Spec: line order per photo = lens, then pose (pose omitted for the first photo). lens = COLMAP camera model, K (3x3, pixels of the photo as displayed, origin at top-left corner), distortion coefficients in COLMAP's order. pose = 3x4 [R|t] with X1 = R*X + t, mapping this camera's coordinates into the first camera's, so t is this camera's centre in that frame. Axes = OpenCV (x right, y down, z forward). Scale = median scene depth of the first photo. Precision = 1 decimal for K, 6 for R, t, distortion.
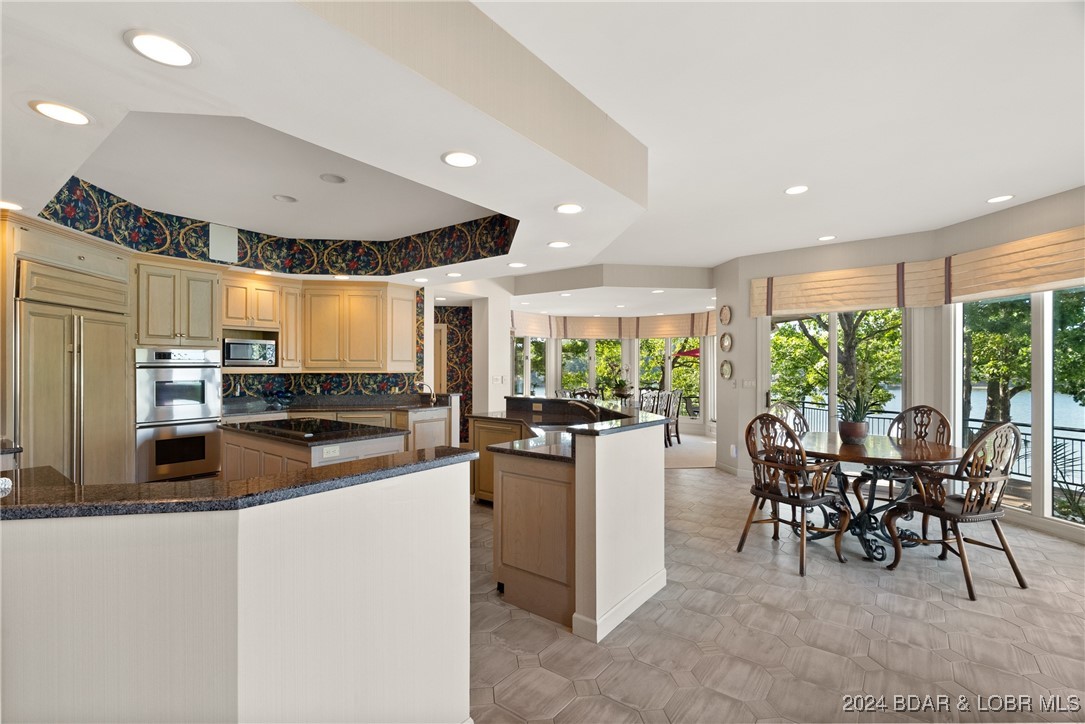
lens RADIAL K [[492.6, 0, 539.3], [0, 492.6, 362.5], [0, 0, 1]] dist [-0.011725, 0.004720]
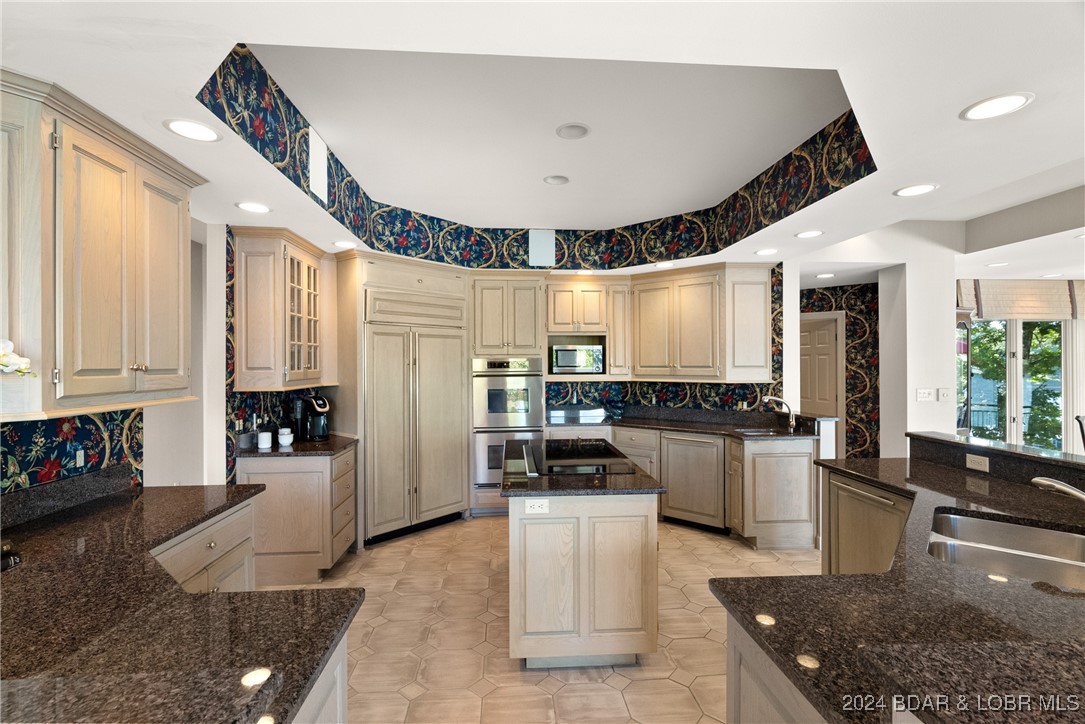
lens RADIAL K [[492.6, 0, 539.3], [0, 492.6, 362.5], [0, 0, 1]] dist [-0.011725, 0.004720]
pose [[0.664649, -0.004937, -0.747139, 0.069519], [0.011912, 0.999921, 0.003989, -0.018573], [0.747061, -0.011551, 0.664655, 0.314929]]
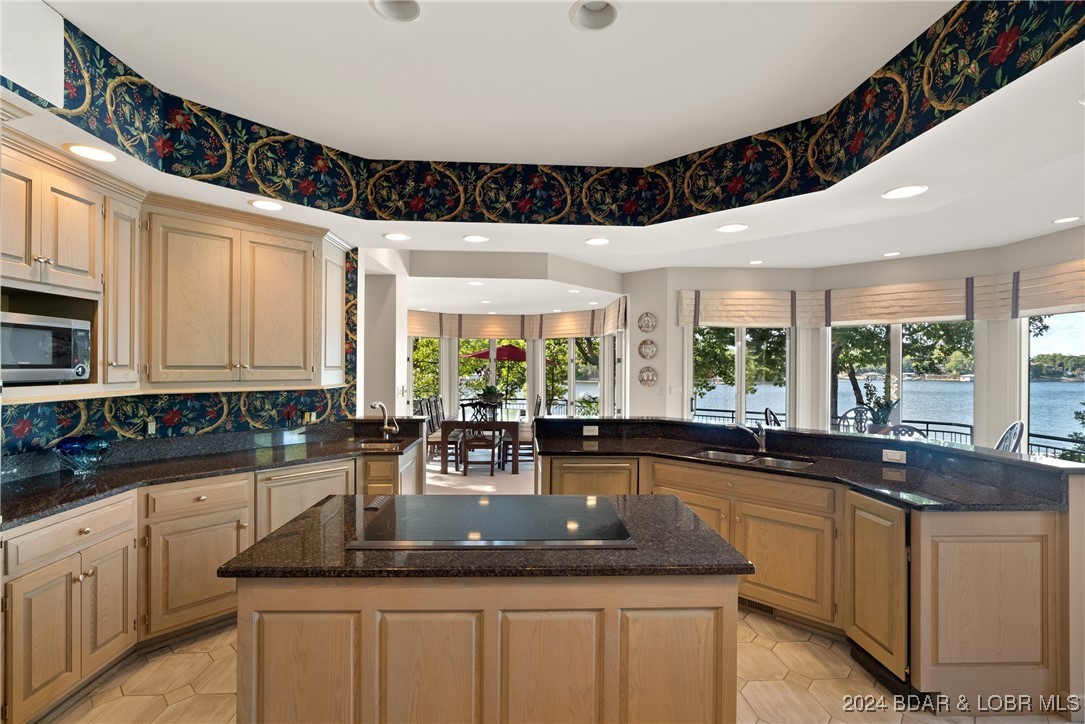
lens RADIAL K [[492.6, 0, 539.3], [0, 492.6, 362.5], [0, 0, 1]] dist [-0.011725, 0.004720]
pose [[0.764937, 0.009089, 0.644042, -0.531155], [-0.012154, 0.999926, 0.000325, -0.014018], [-0.643991, -0.008076, 0.764990, 0.443629]]
